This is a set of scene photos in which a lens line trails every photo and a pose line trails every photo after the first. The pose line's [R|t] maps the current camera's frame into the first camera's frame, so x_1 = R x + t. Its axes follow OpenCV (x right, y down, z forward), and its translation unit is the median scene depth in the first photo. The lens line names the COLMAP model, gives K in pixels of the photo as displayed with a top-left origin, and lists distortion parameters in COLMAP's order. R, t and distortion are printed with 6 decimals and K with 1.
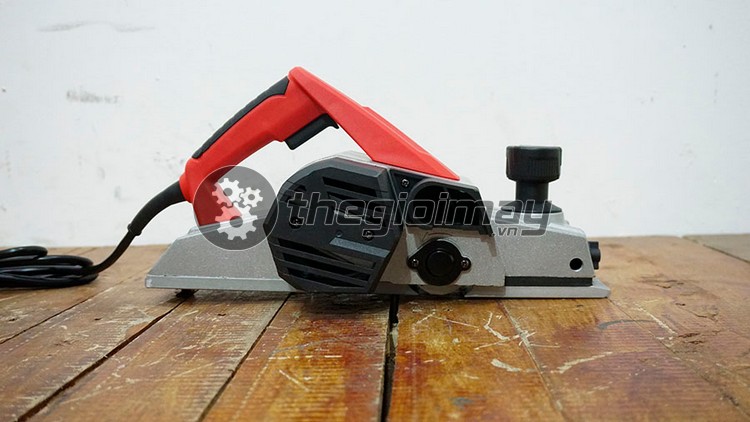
lens RADIAL K [[810.0, 0, 375.0], [0, 810.0, 211.0], [0, 0, 1]] dist [-0.008176, 0.019215]
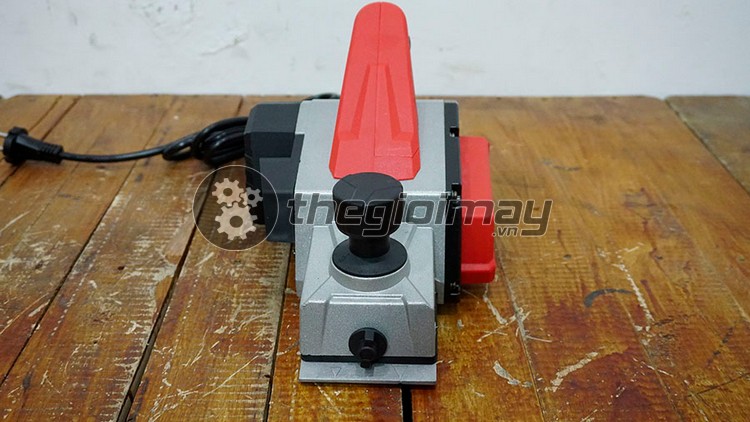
lens RADIAL K [[843.1, 0, 372.3], [0, 843.1, 197.6], [0, 0, 1]] dist [0.014439, 0.030122]
pose [[0.998264, 0.003948, 0.058772, -0.100722], [-0.025293, 0.929815, 0.367156, -0.475409], [-0.053198, -0.368005, 0.928301, -0.020224]]
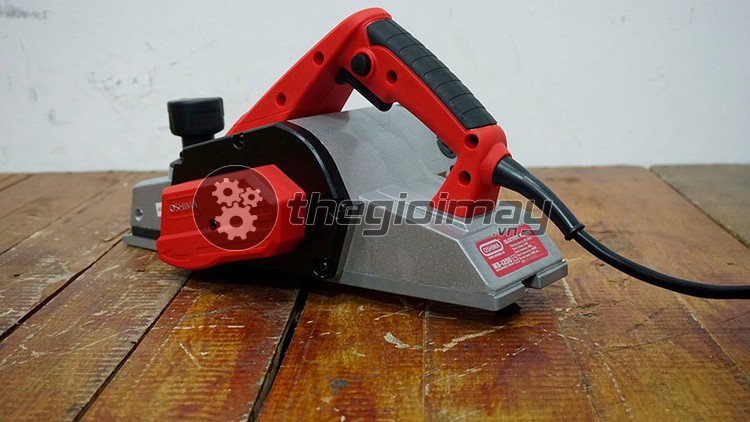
lens RADIAL K [[917.1, 0, 375.0], [0, 917.1, 211.0], [0, 0, 1]] dist [0.000187, 0.038795]
pose [[0.999955, 0.005160, -0.007940, 0.139959], [-0.003991, 0.990028, 0.140816, -0.137160], [0.008587, -0.140778, 0.990004, -0.139881]]
